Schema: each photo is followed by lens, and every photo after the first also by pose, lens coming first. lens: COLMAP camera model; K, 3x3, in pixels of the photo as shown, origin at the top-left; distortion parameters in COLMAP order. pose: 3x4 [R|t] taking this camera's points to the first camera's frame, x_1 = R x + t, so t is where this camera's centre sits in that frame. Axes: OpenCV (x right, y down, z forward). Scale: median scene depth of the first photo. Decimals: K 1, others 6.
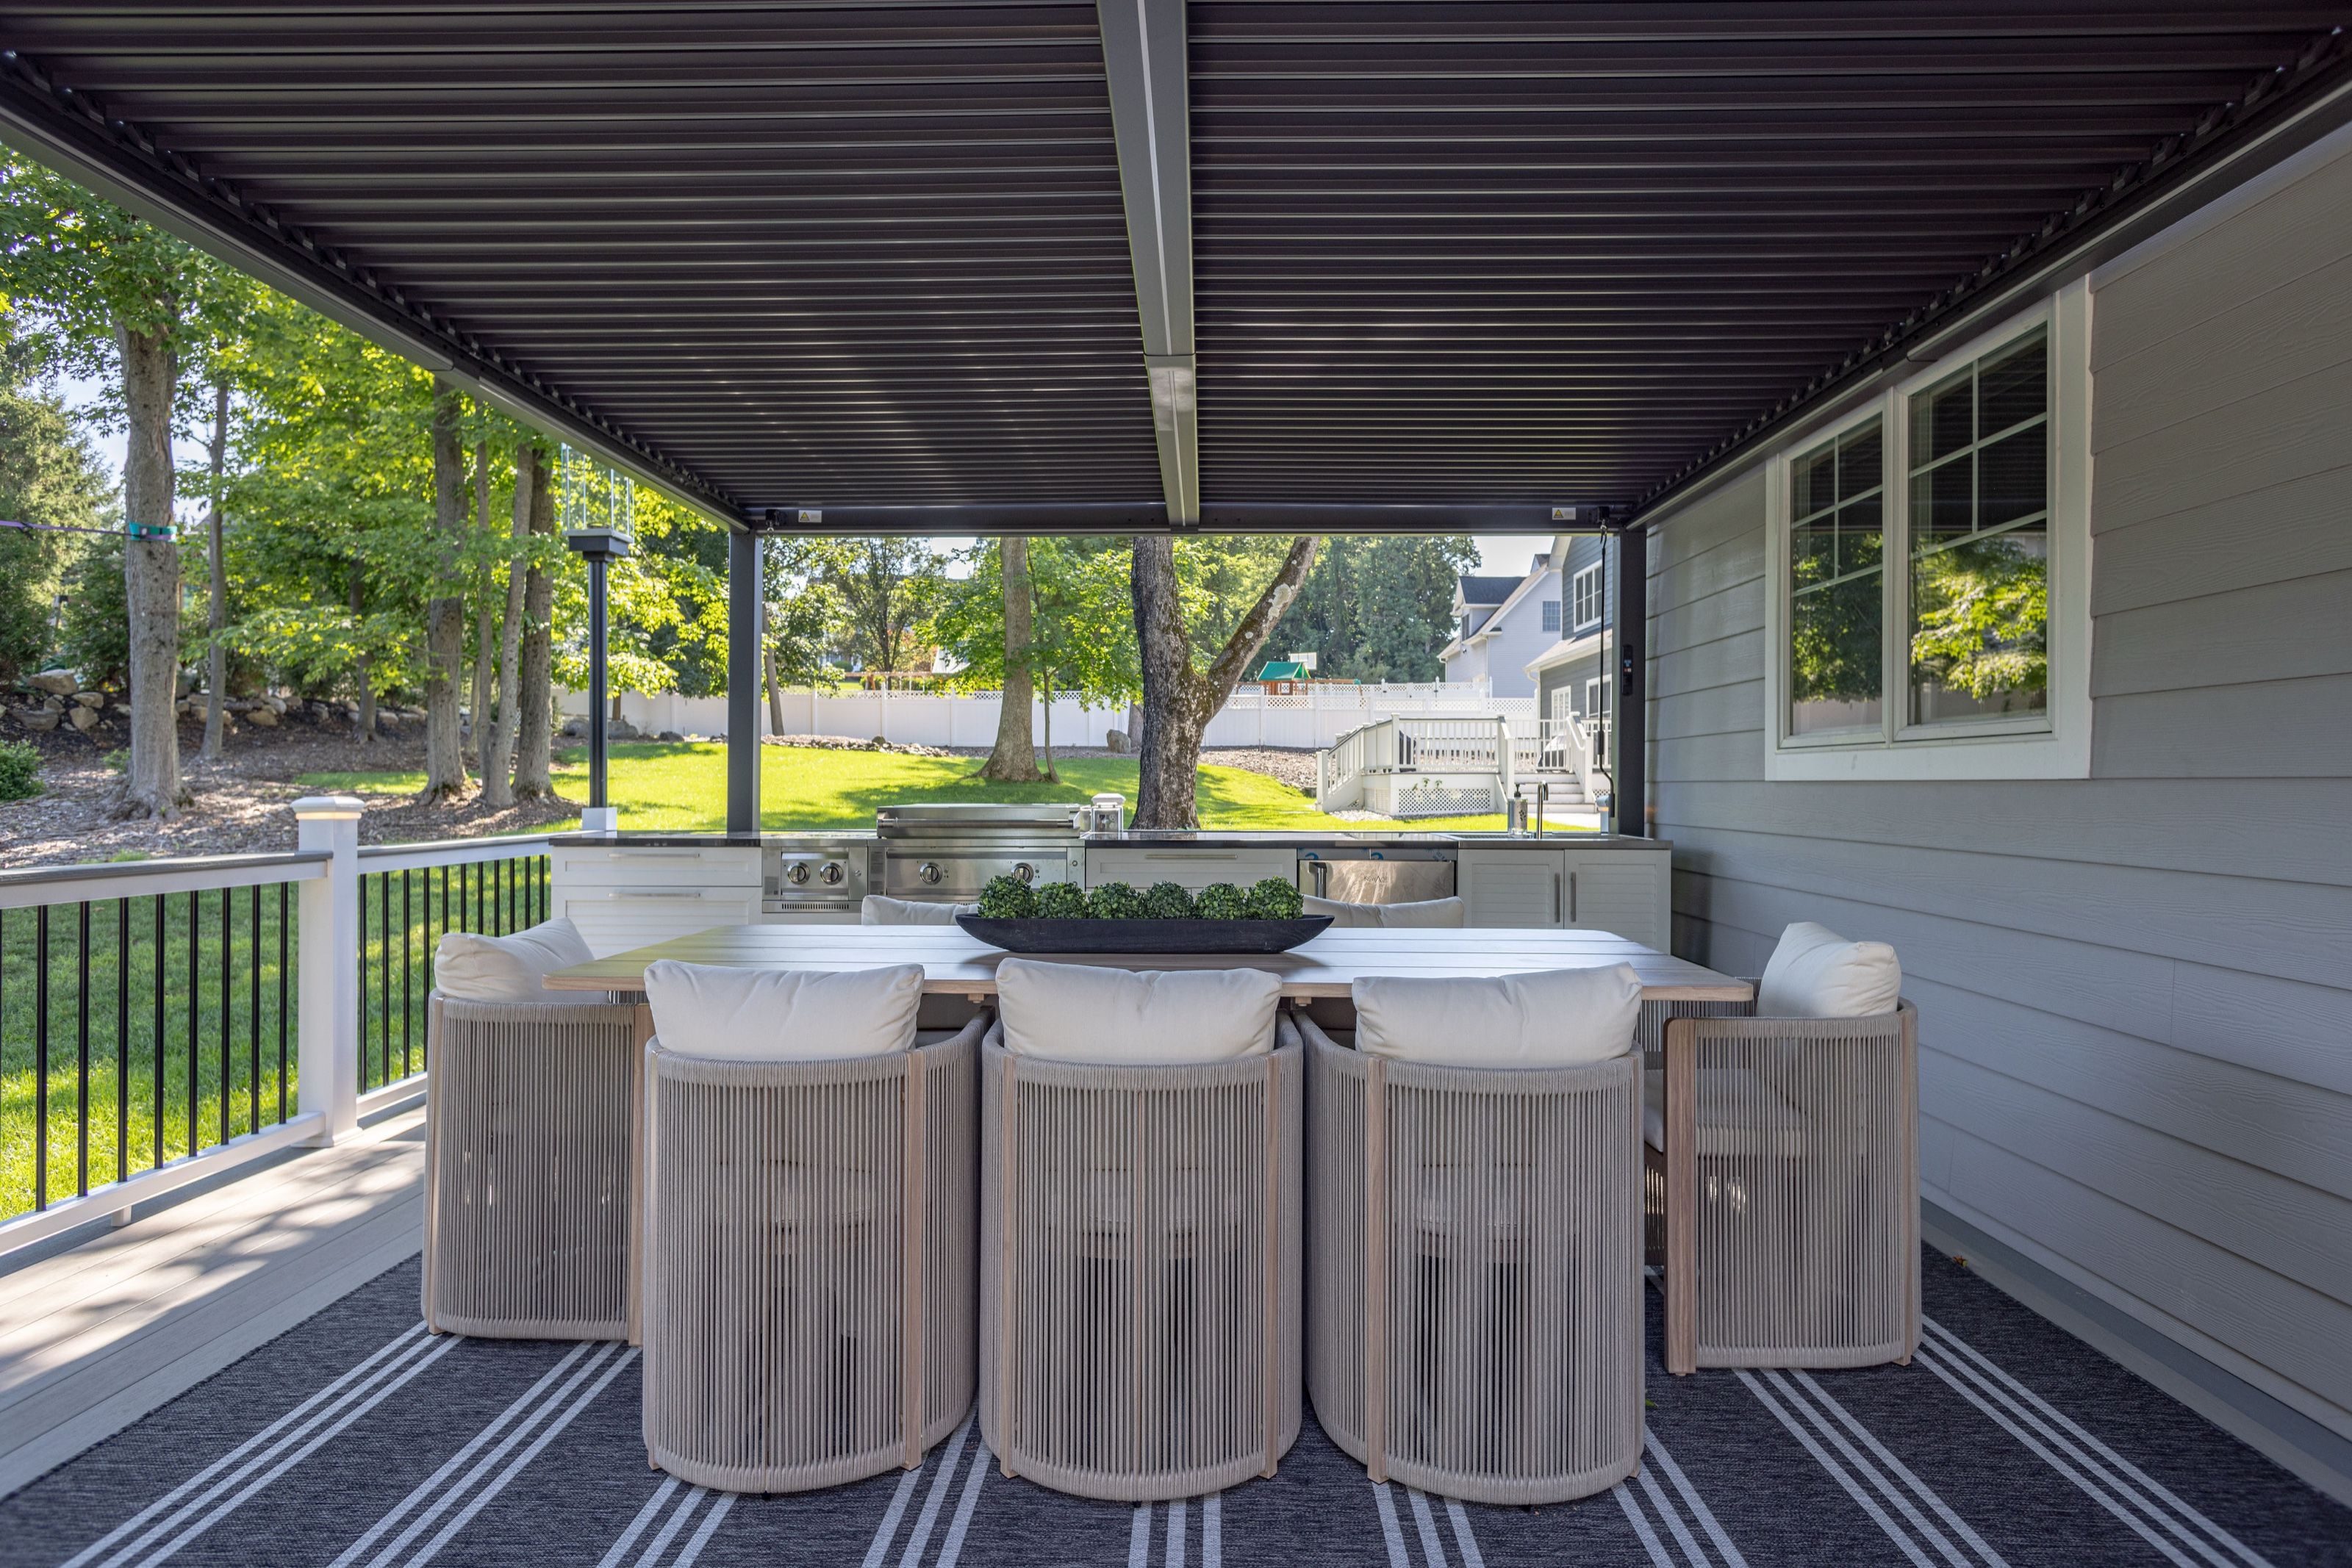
lens RADIAL K [[1300.6, 0, 1168.8], [0, 1300.6, 779.5], [0, 0, 1]] dist [0.016255, -0.000151]
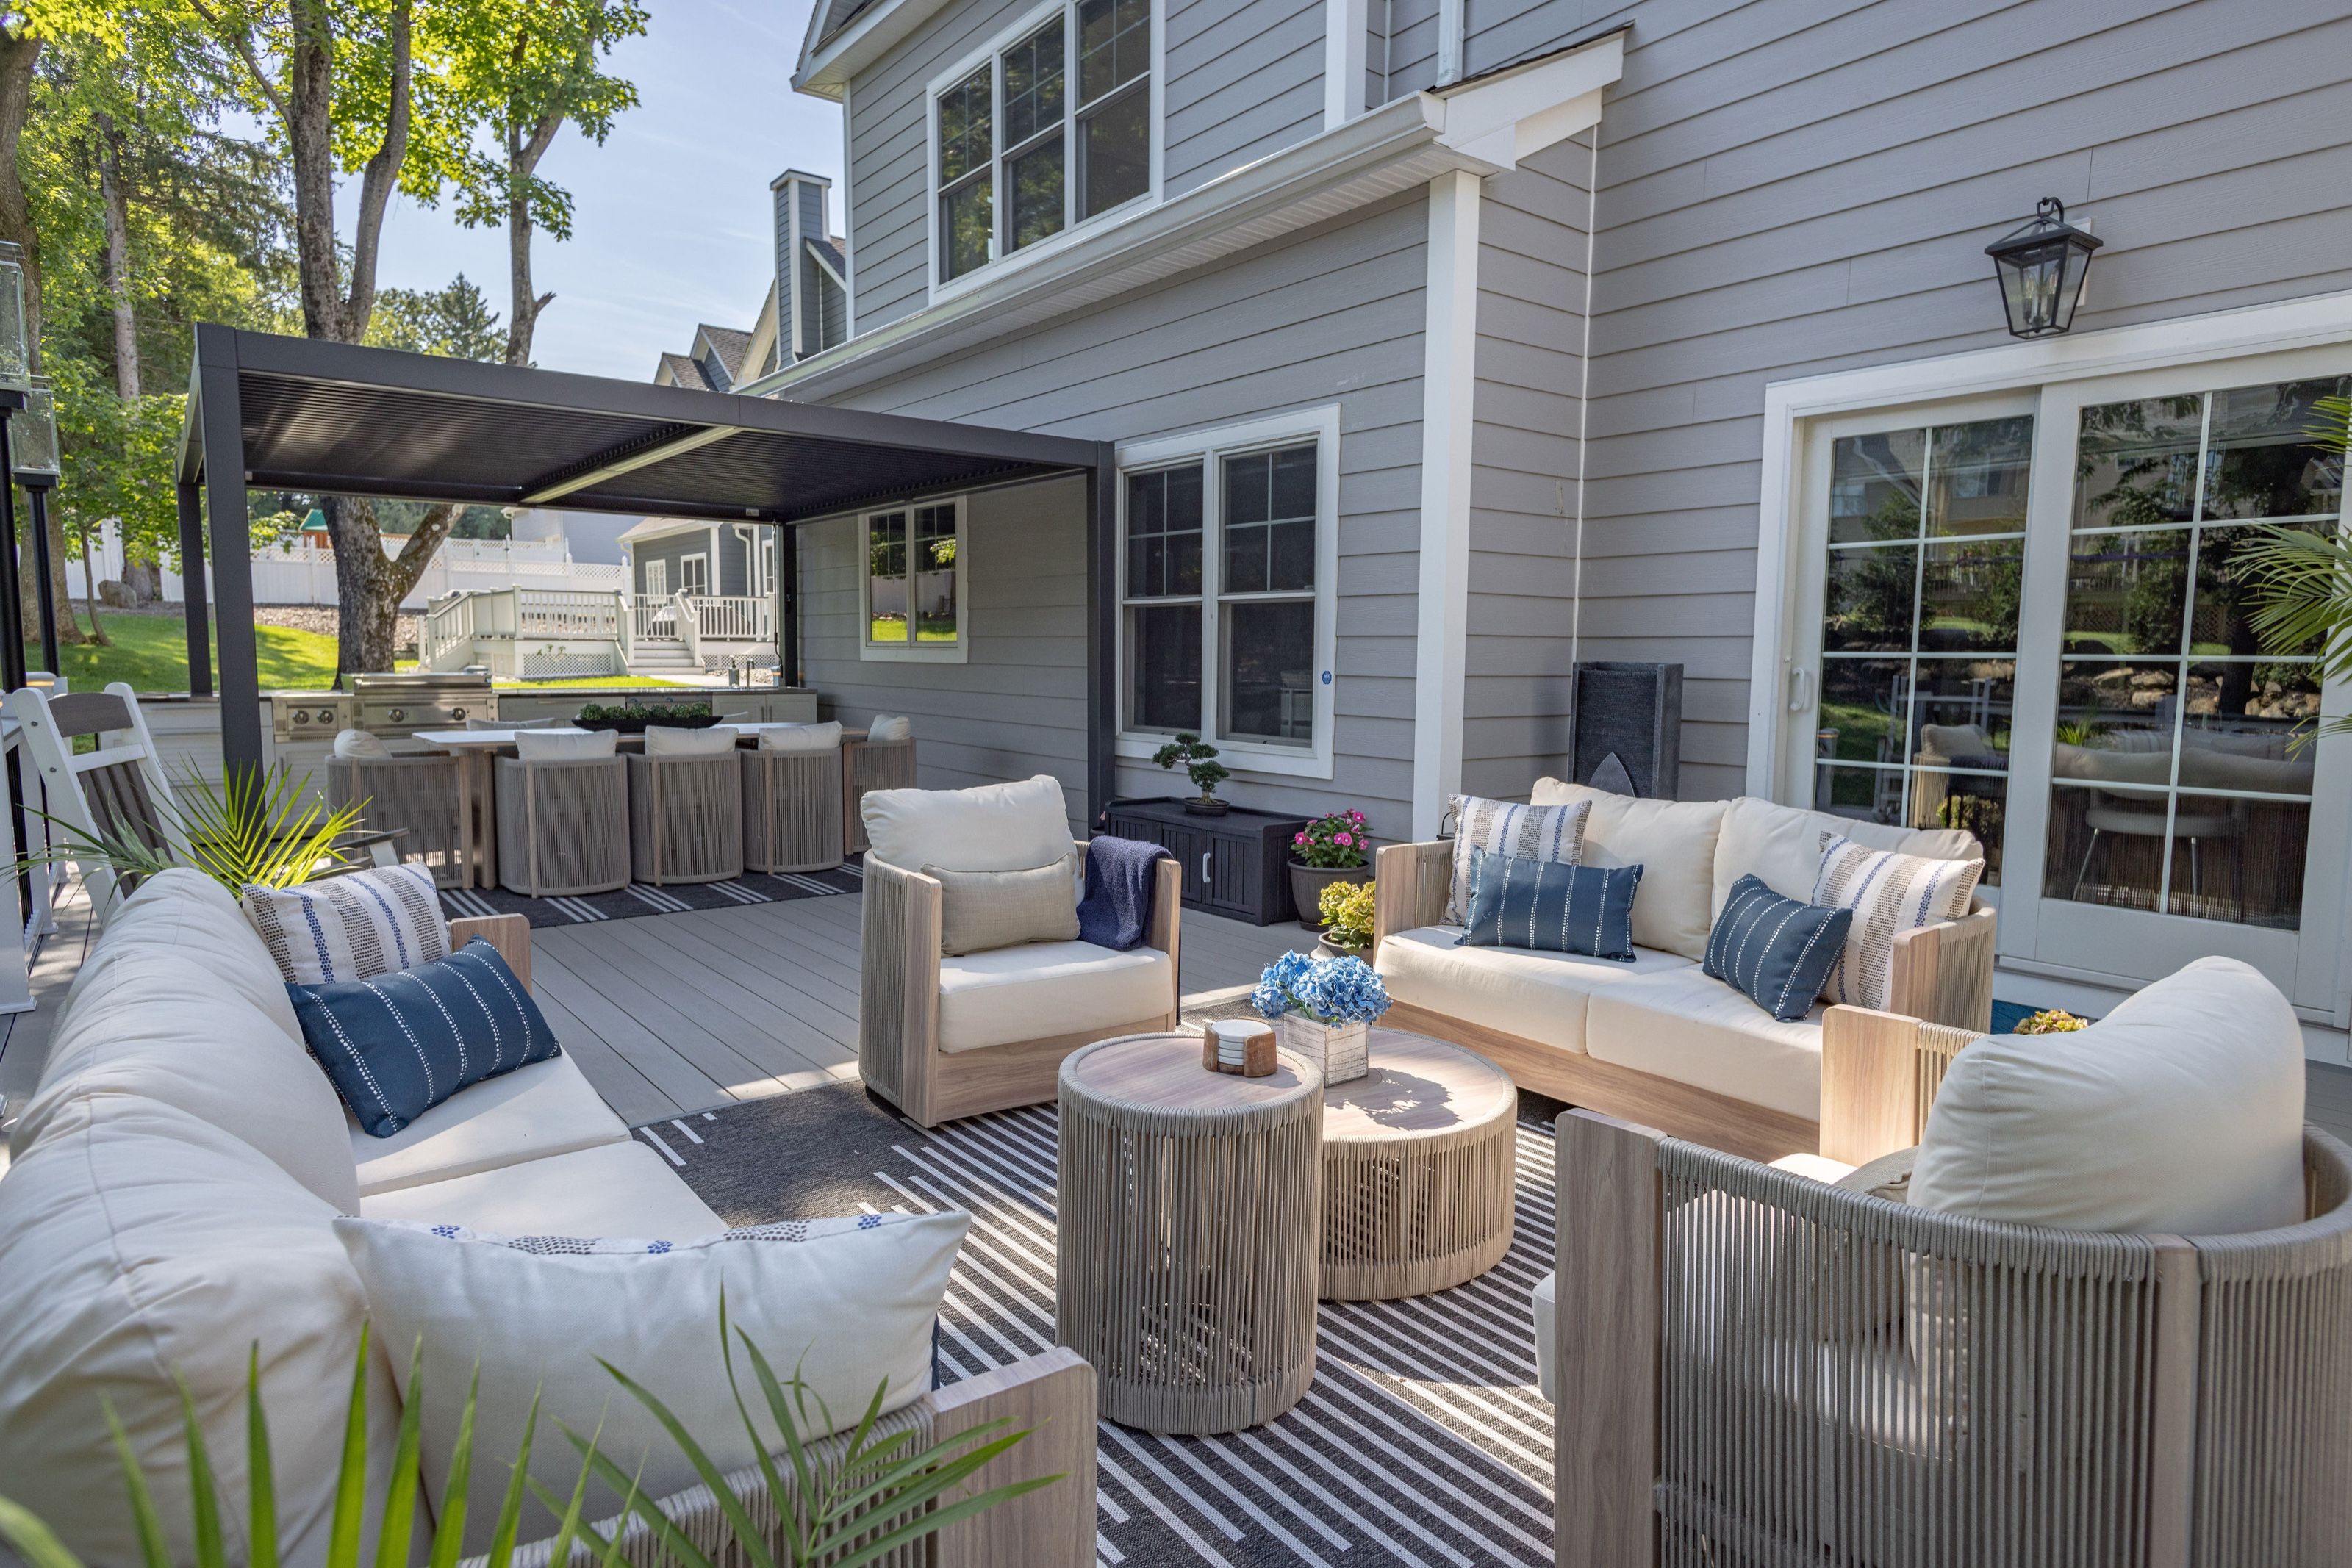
lens RADIAL K [[1300.6, 0, 1168.8], [0, 1300.6, 779.5], [0, 0, 1]] dist [0.016255, -0.000151]
pose [[0.772192, -0.060169, 0.632534, -0.193492], [-0.007730, 0.994543, 0.104042, -0.011391], [-0.635343, -0.085230, 0.767513, -0.368190]]
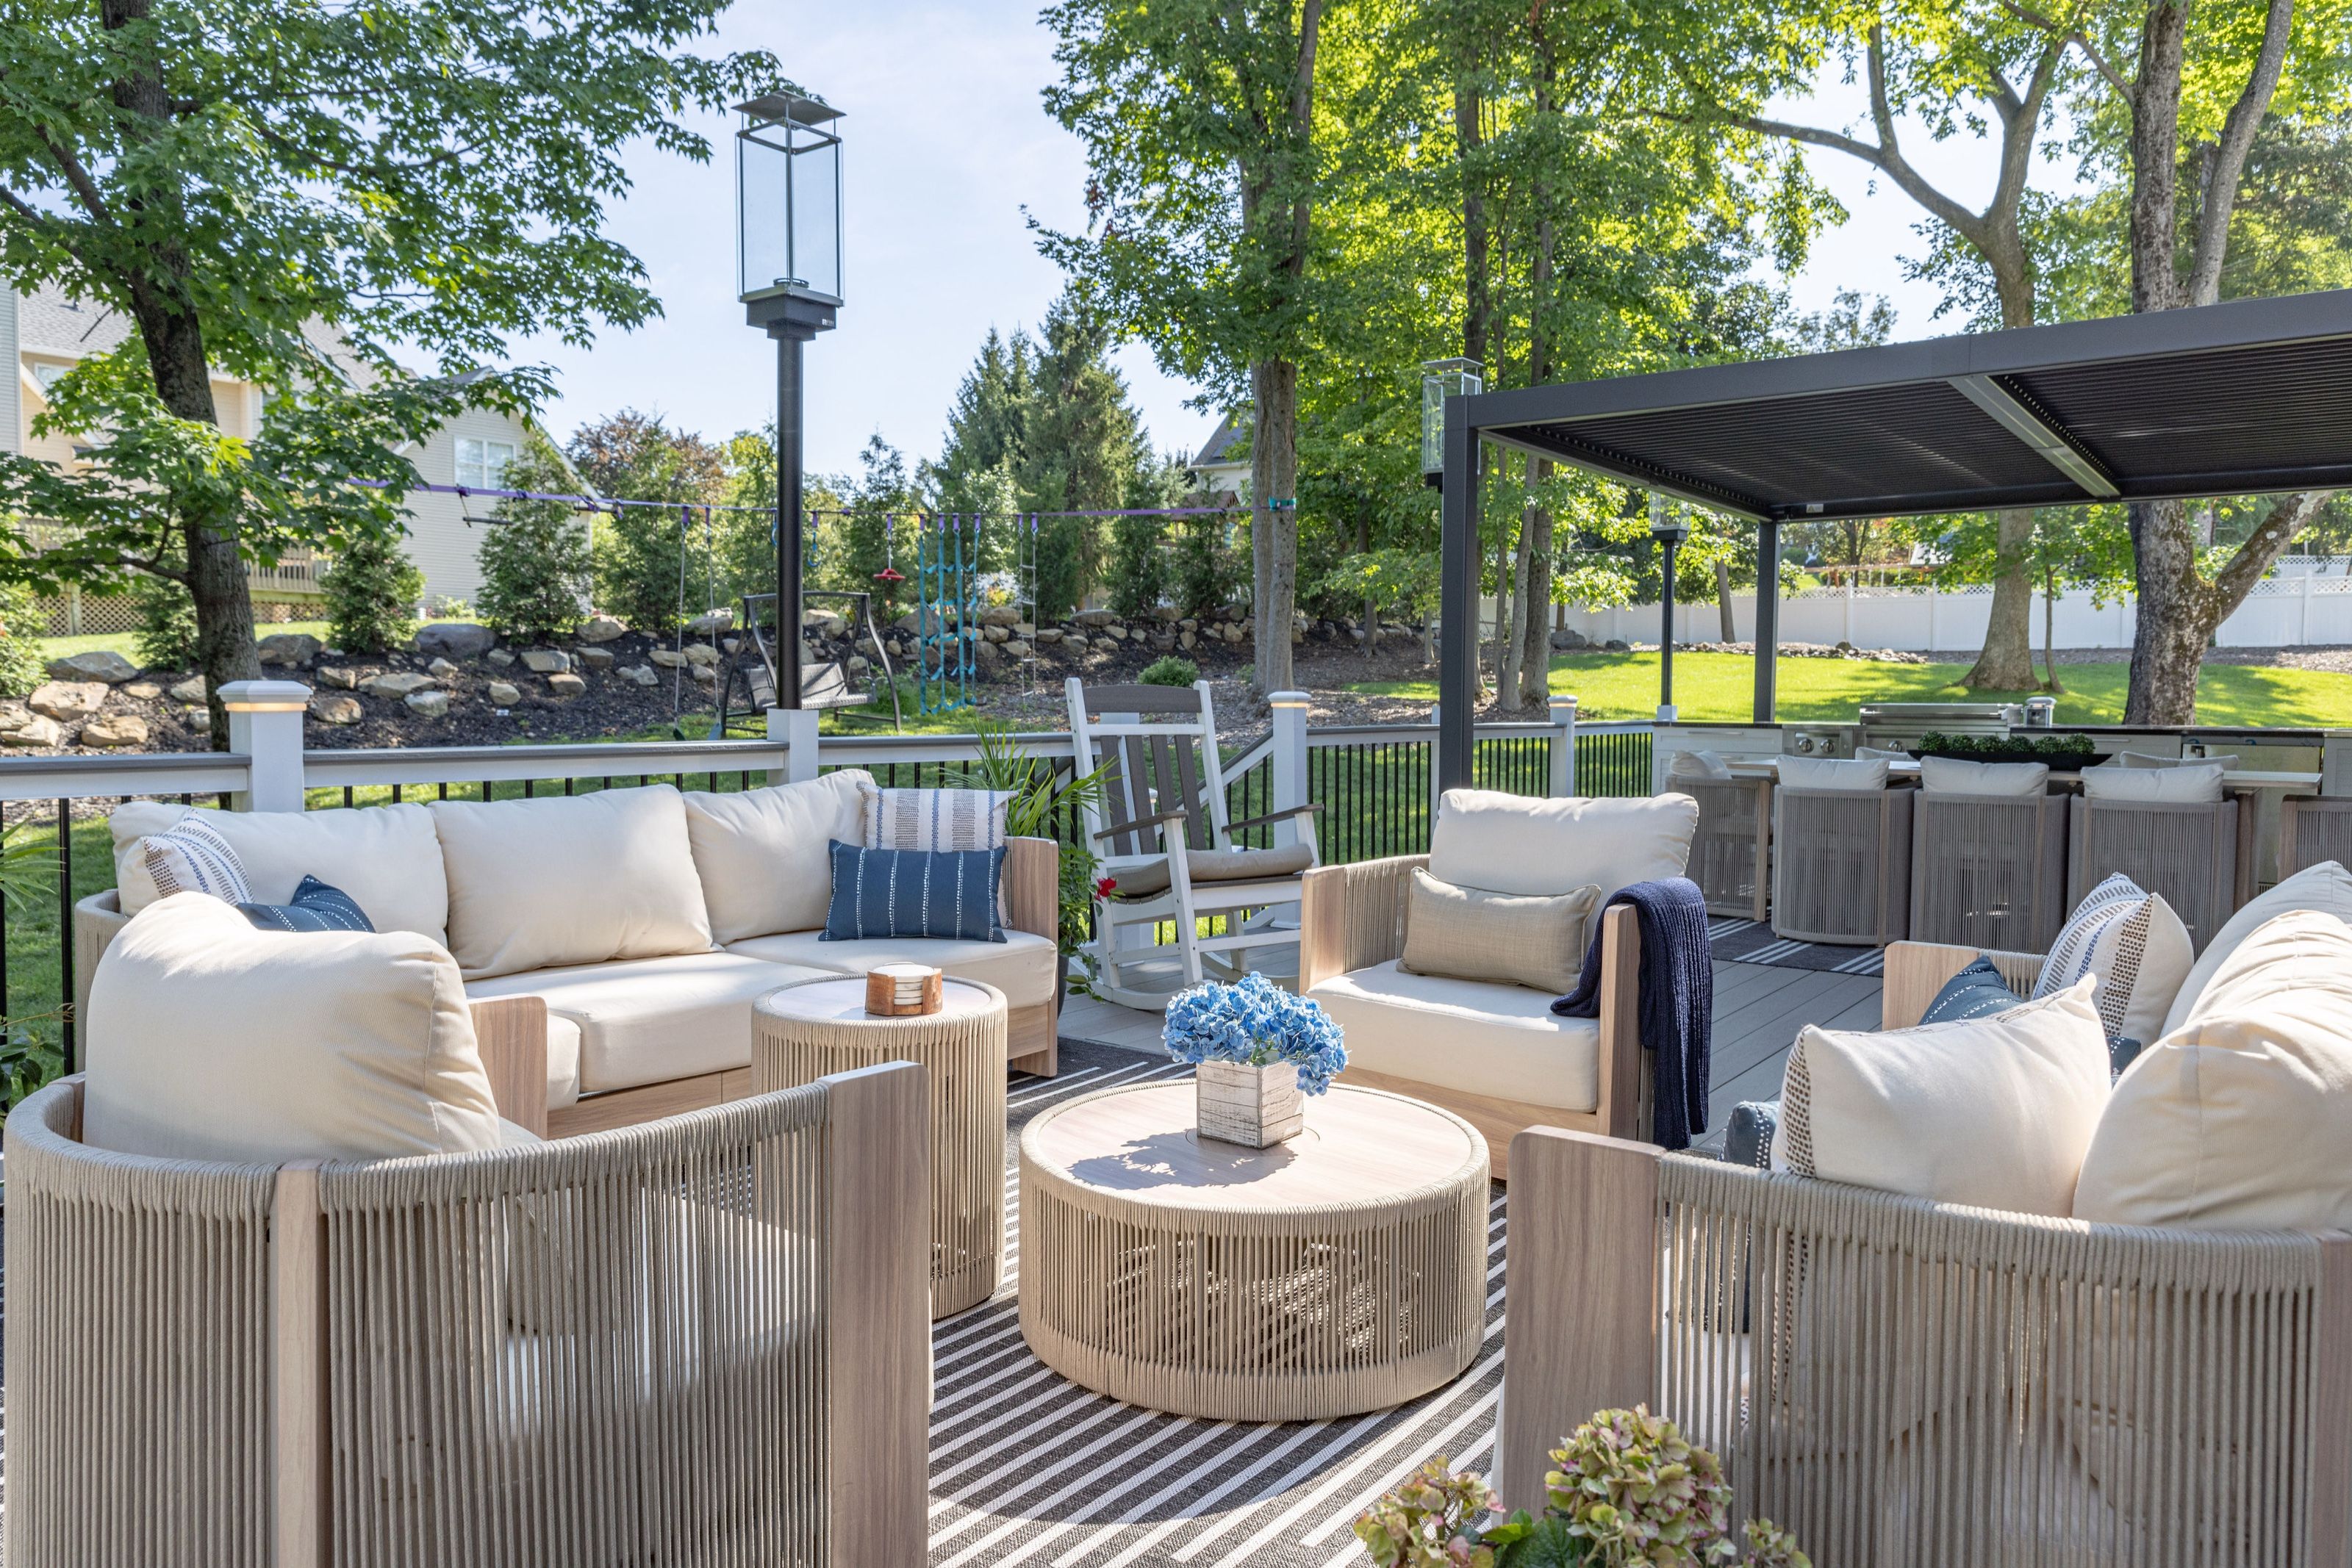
lens RADIAL K [[1542.6, 0, 1164.8], [0, 1542.6, 781.4], [0, 0, 1]] dist [-0.004728, 0.000054]
pose [[0.808622, 0.035630, -0.587248, 0.075326], [-0.000946, 0.998242, 0.059265, 0.002183], [0.588327, -0.047368, 0.807234, -0.388887]]
